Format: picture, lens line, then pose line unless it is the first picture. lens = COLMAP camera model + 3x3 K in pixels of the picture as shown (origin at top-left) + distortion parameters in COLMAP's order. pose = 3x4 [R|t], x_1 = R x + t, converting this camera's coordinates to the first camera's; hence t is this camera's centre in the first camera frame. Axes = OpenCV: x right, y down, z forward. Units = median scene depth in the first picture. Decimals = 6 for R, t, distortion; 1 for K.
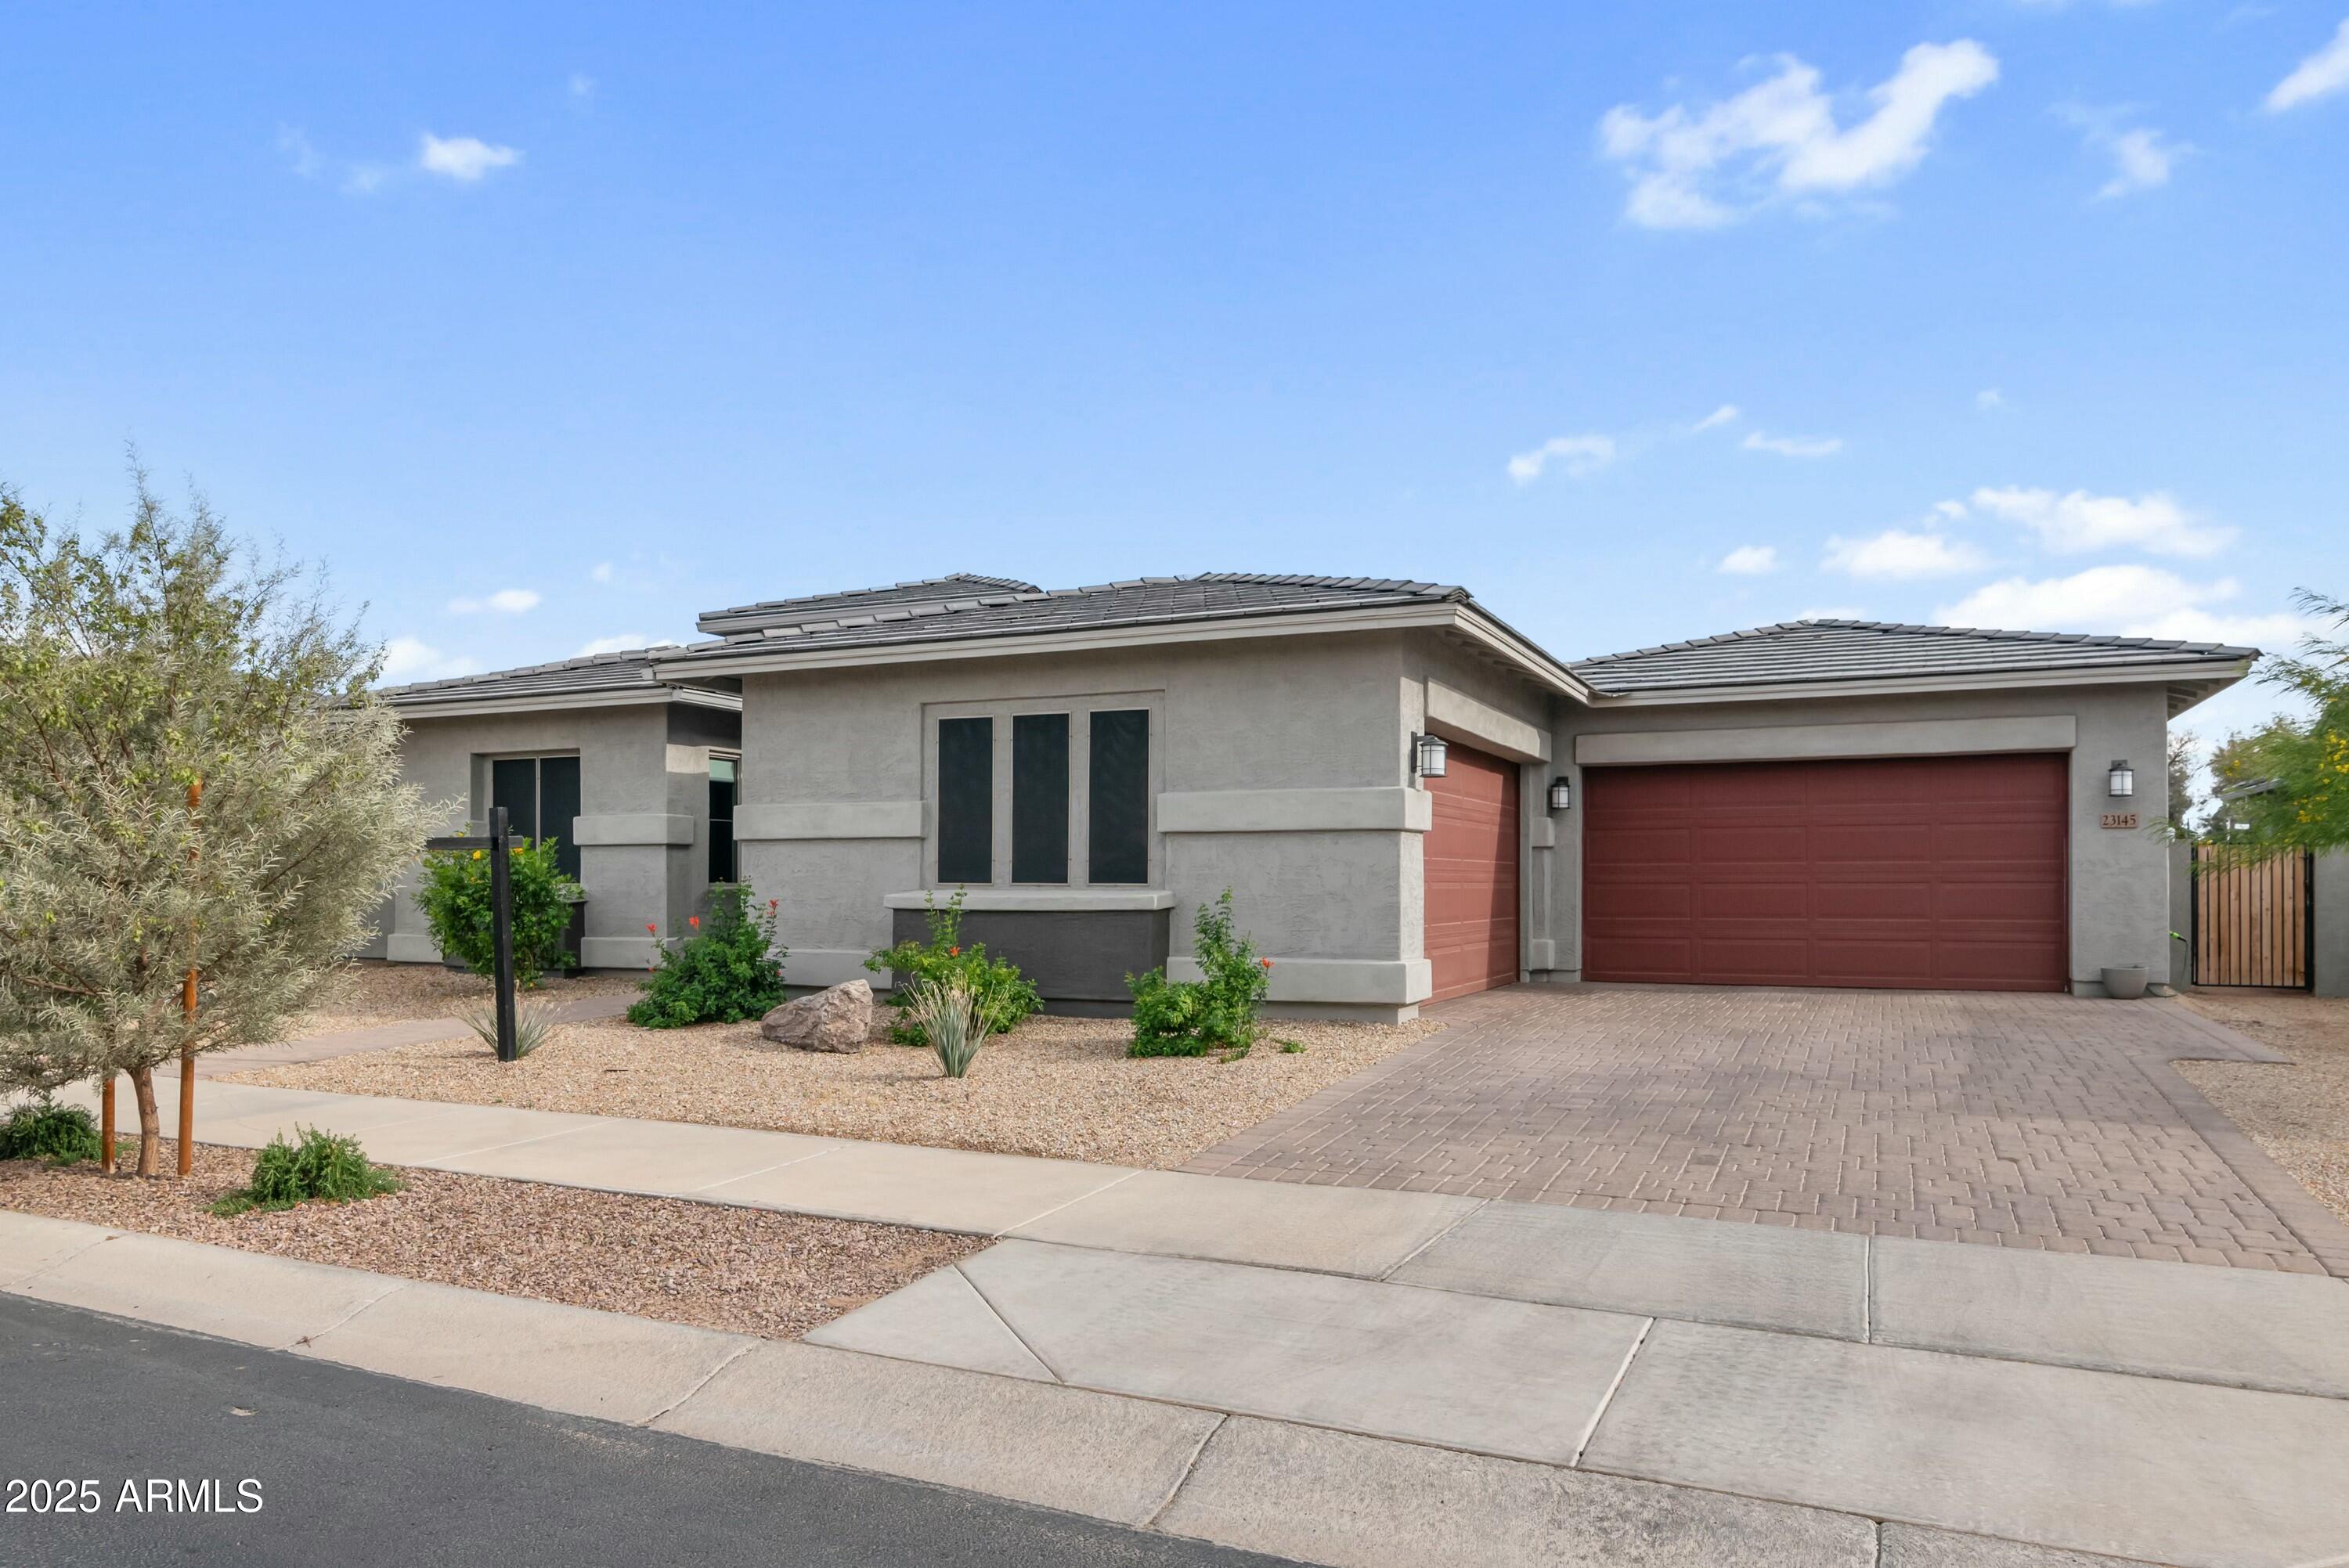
lens RADIAL K [[1443.2, 0, 1175.9], [0, 1443.2, 831.7], [0, 0, 1]] dist [0.000057, -0.000043]
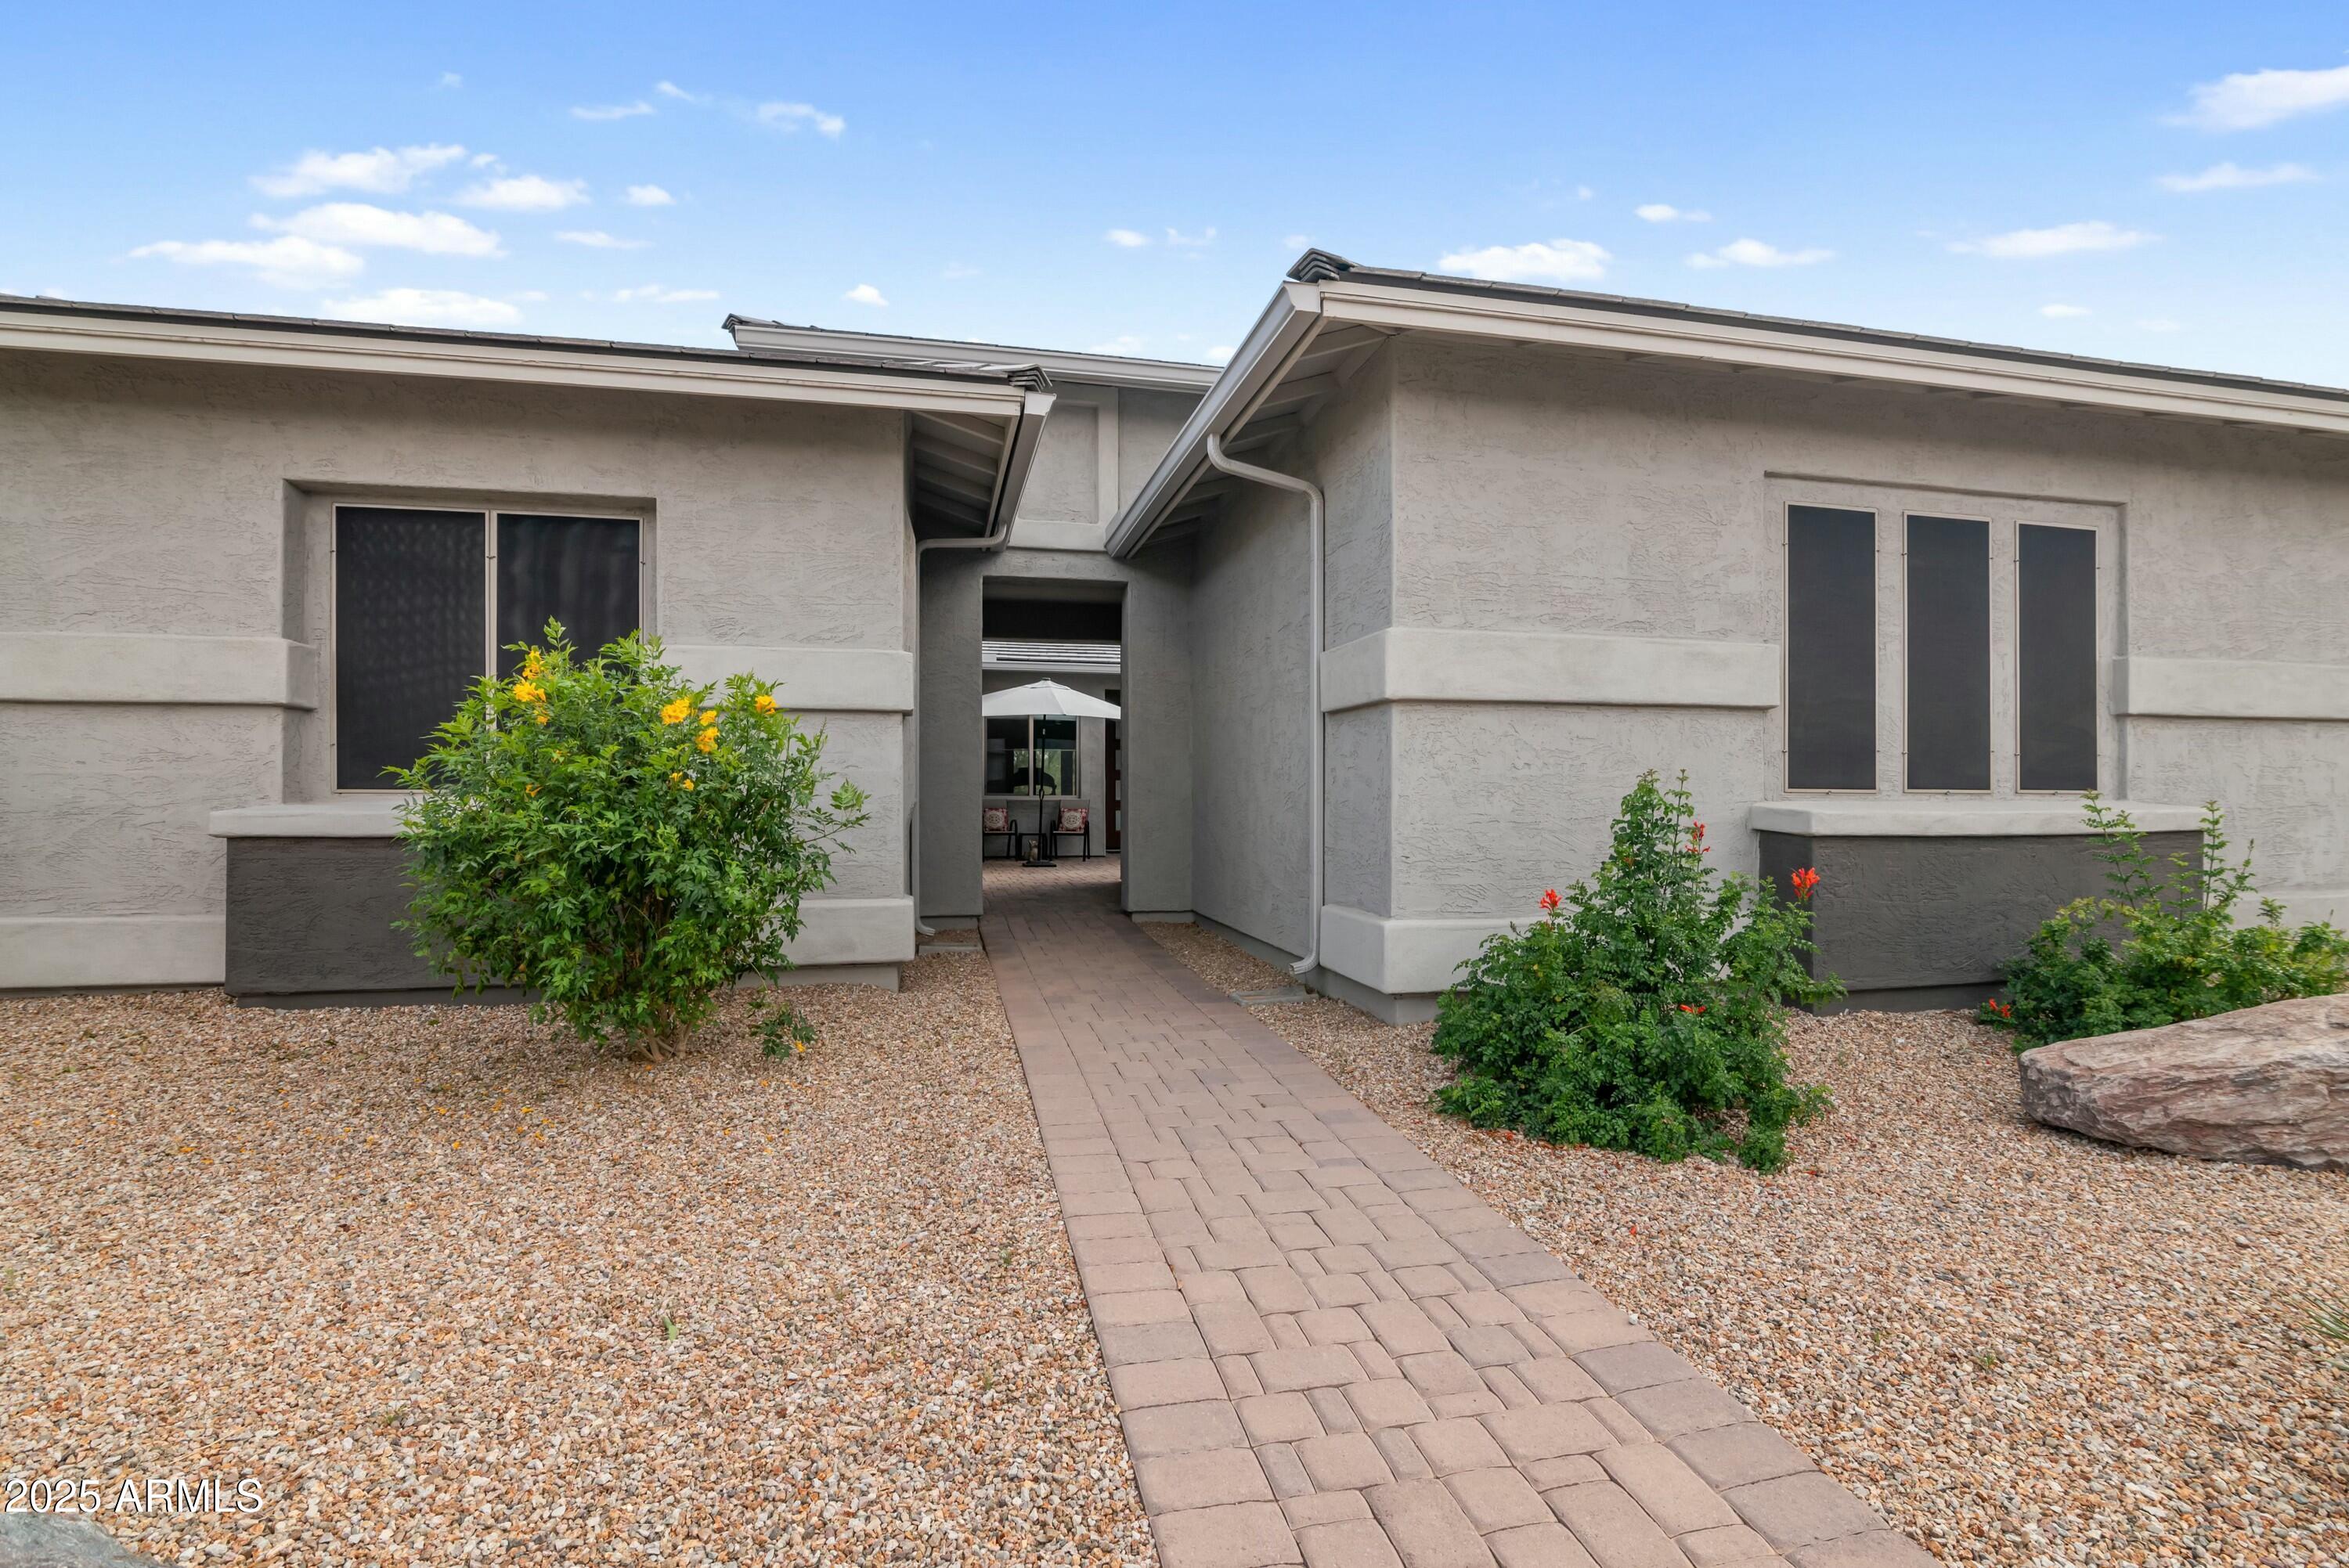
lens RADIAL K [[1072.9, 0, 1171.9], [0, 1072.9, 796.0], [0, 0, 1]] dist [-0.018666, 0.000415]
pose [[0.810881, 0.002993, 0.585204, -0.611654], [-0.020165, 0.999536, 0.022830, 0.033520], [-0.584864, -0.030313, 0.810565, 0.798735]]
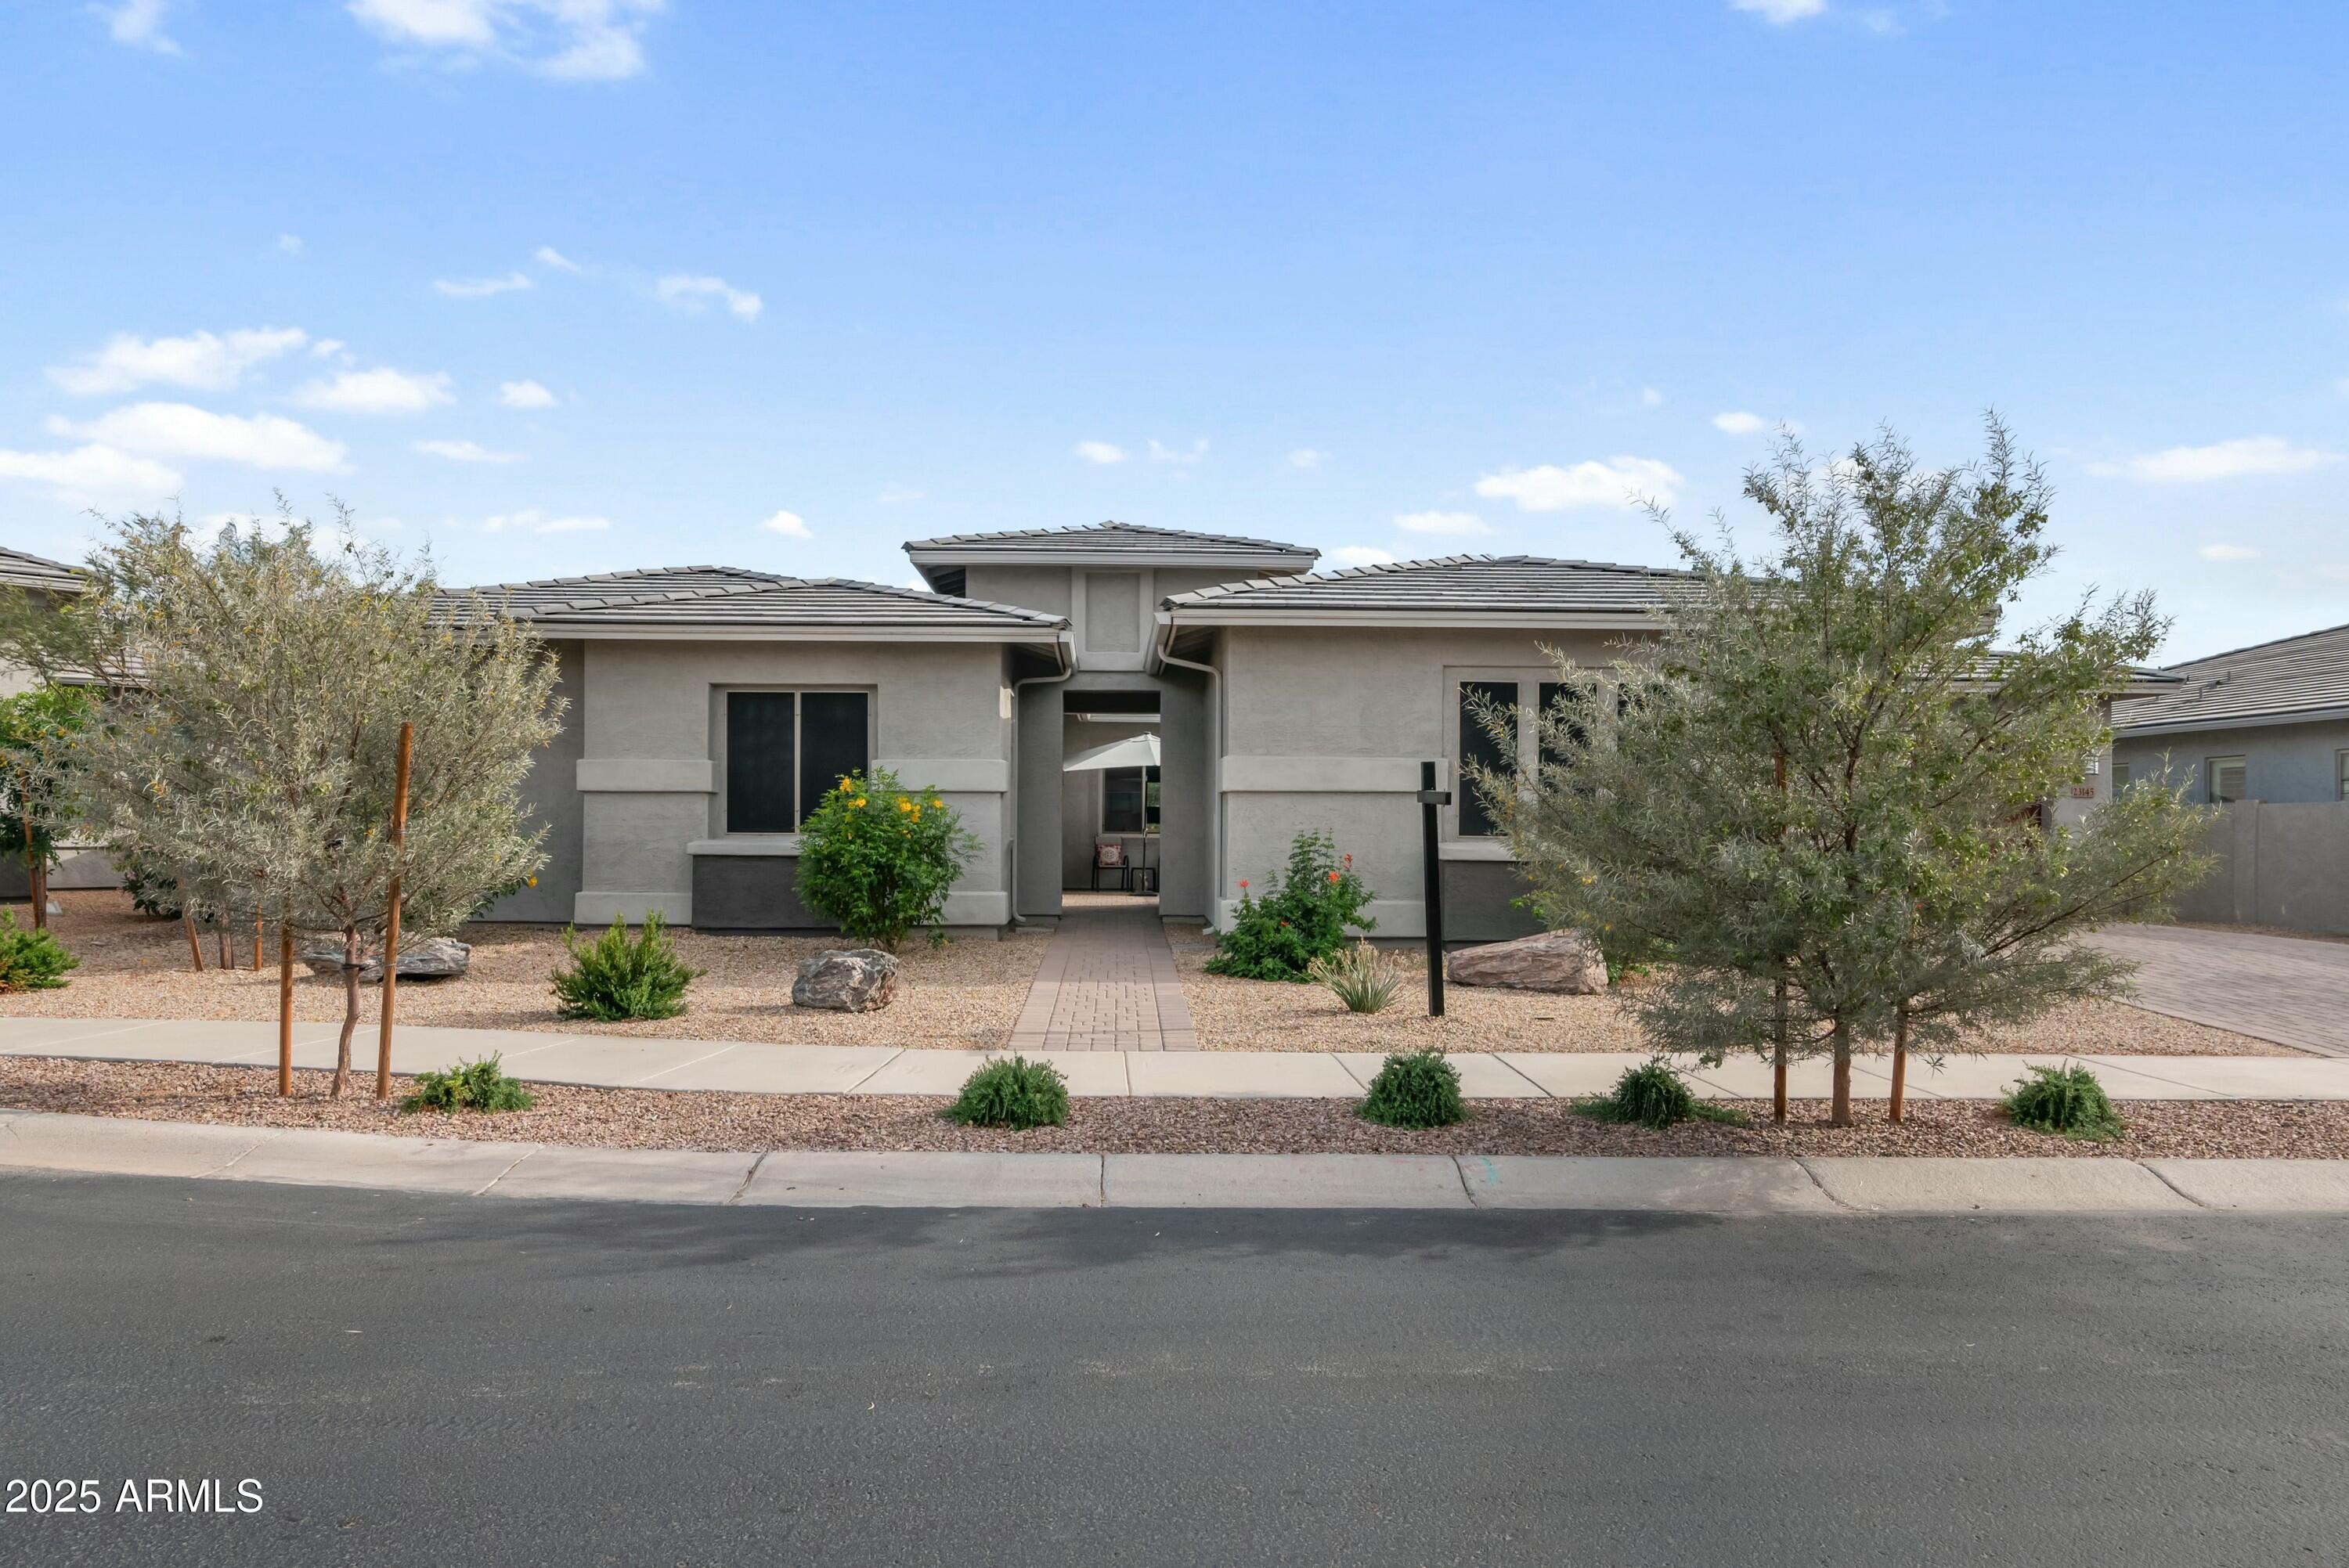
lens RADIAL K [[1443.2, 0, 1175.9], [0, 1443.2, 831.7], [0, 0, 1]] dist [0.000057, -0.000043]
pose [[0.900671, 0.006247, 0.434456, -0.814315], [-0.019944, 0.999437, 0.026977, 0.007795], [-0.434043, -0.032962, 0.900289, 0.132000]]
